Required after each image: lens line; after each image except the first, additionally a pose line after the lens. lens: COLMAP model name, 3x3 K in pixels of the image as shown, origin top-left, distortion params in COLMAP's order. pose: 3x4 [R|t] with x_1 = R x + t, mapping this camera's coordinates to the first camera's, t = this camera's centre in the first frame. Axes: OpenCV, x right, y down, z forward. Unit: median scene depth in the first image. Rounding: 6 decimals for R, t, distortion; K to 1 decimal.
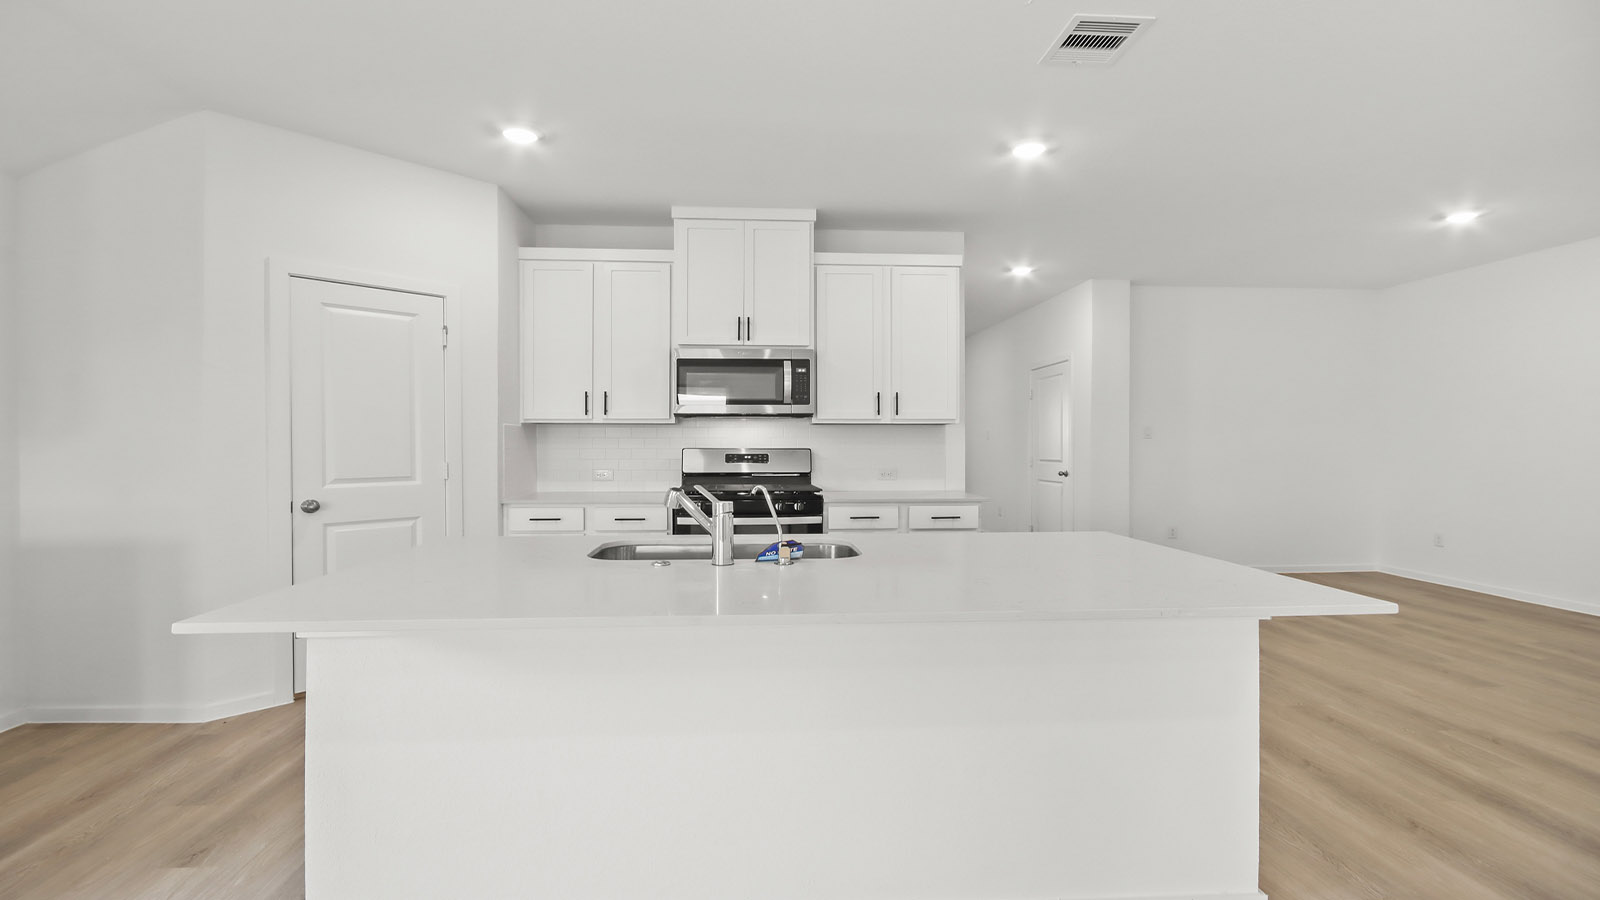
lens RADIAL K [[757.2, 0, 801.2], [0, 757.2, 440.0], [0, 0, 1]] dist [0.000100, -0.000946]
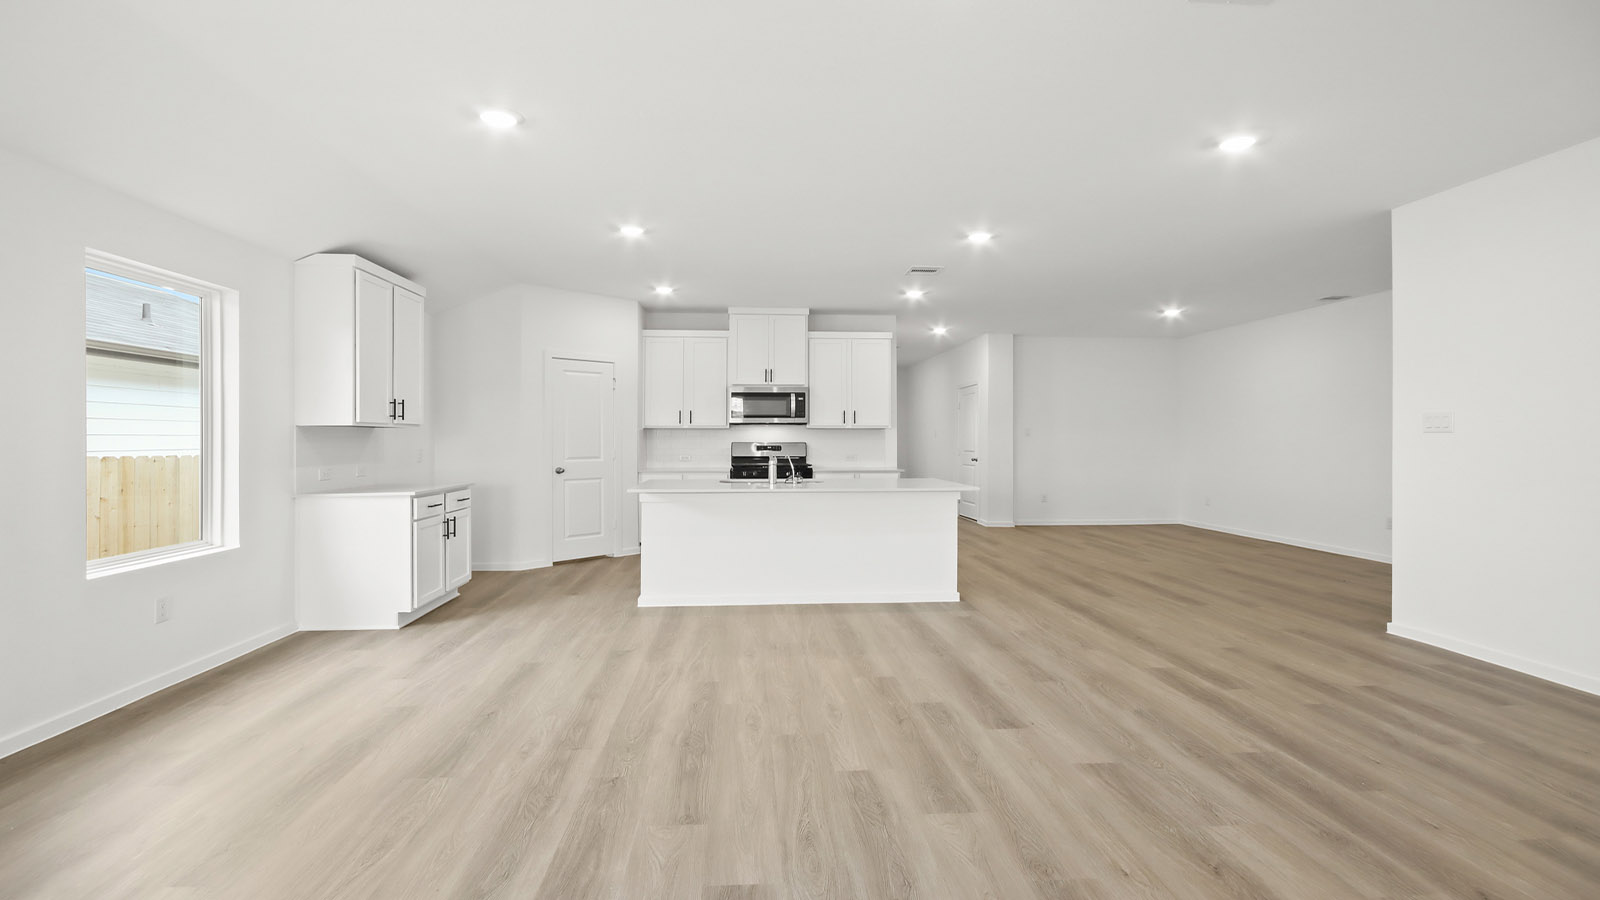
lens RADIAL K [[757.2, 0, 801.2], [0, 757.2, 440.0], [0, 0, 1]] dist [0.000100, -0.000946]
pose [[0.999994, -0.000603, 0.003541, -0.004798], [0.000589, 0.999992, 0.003962, -0.001663], [-0.003543, -0.003960, 0.999986, -0.782789]]
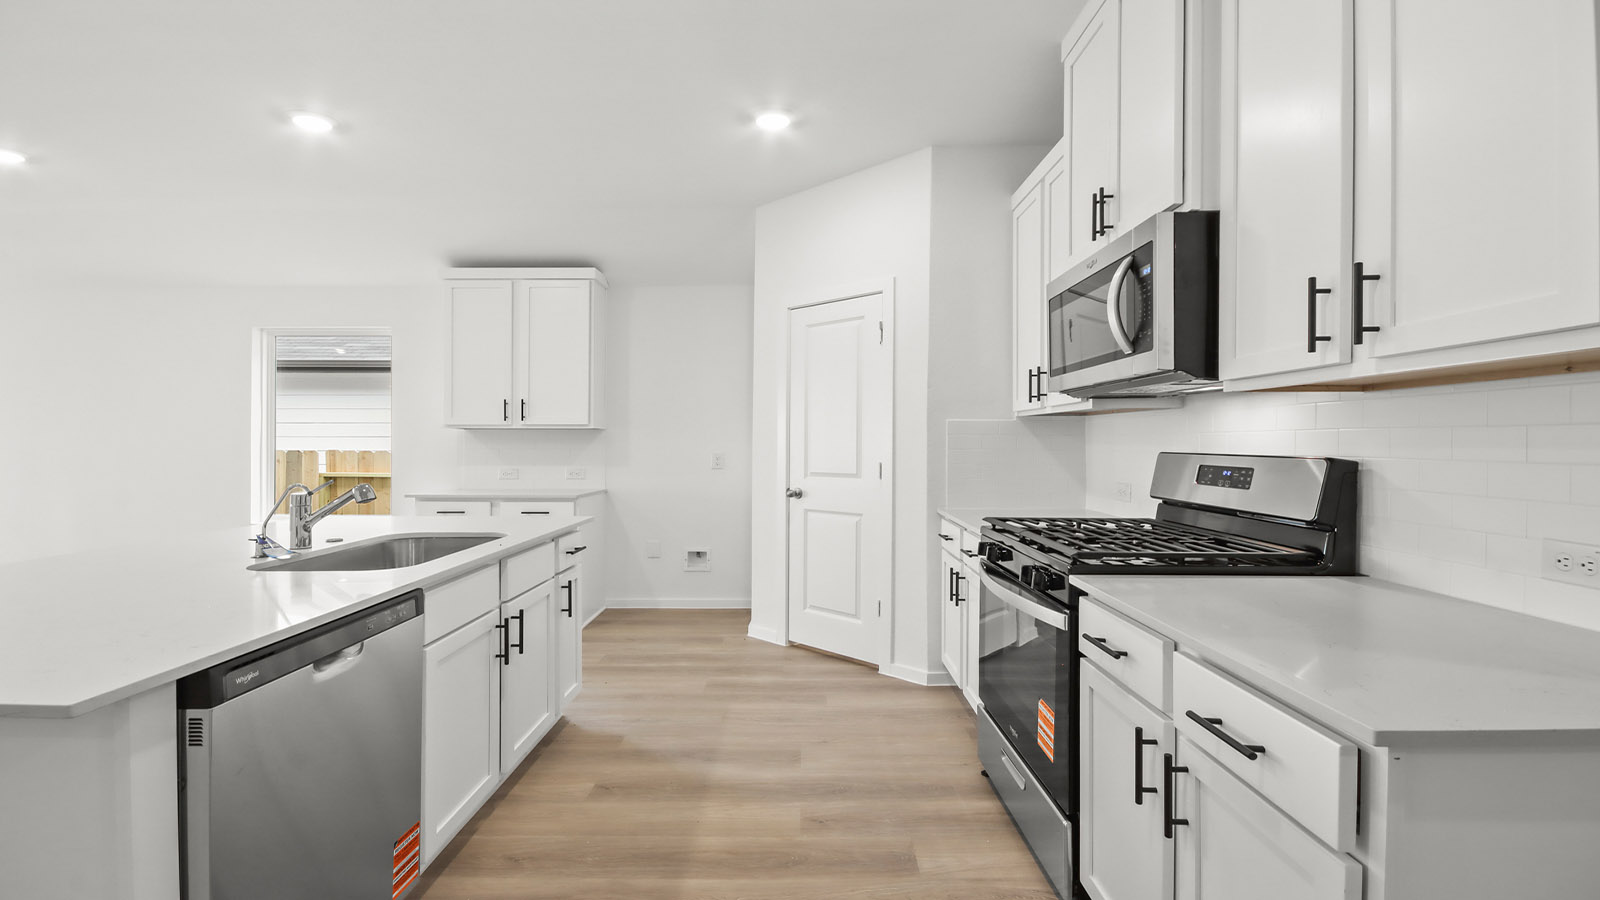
lens RADIAL K [[734.0, 0, 800.0], [0, 734.0, 450.0], [0, 0, 1]] dist [0.001798, -0.016200]
pose [[-0.077878, 0.013302, -0.996874, 0.412045], [0.005142, 0.999903, 0.012940, 0.001112], [0.996950, -0.004119, -0.077939, 0.832664]]
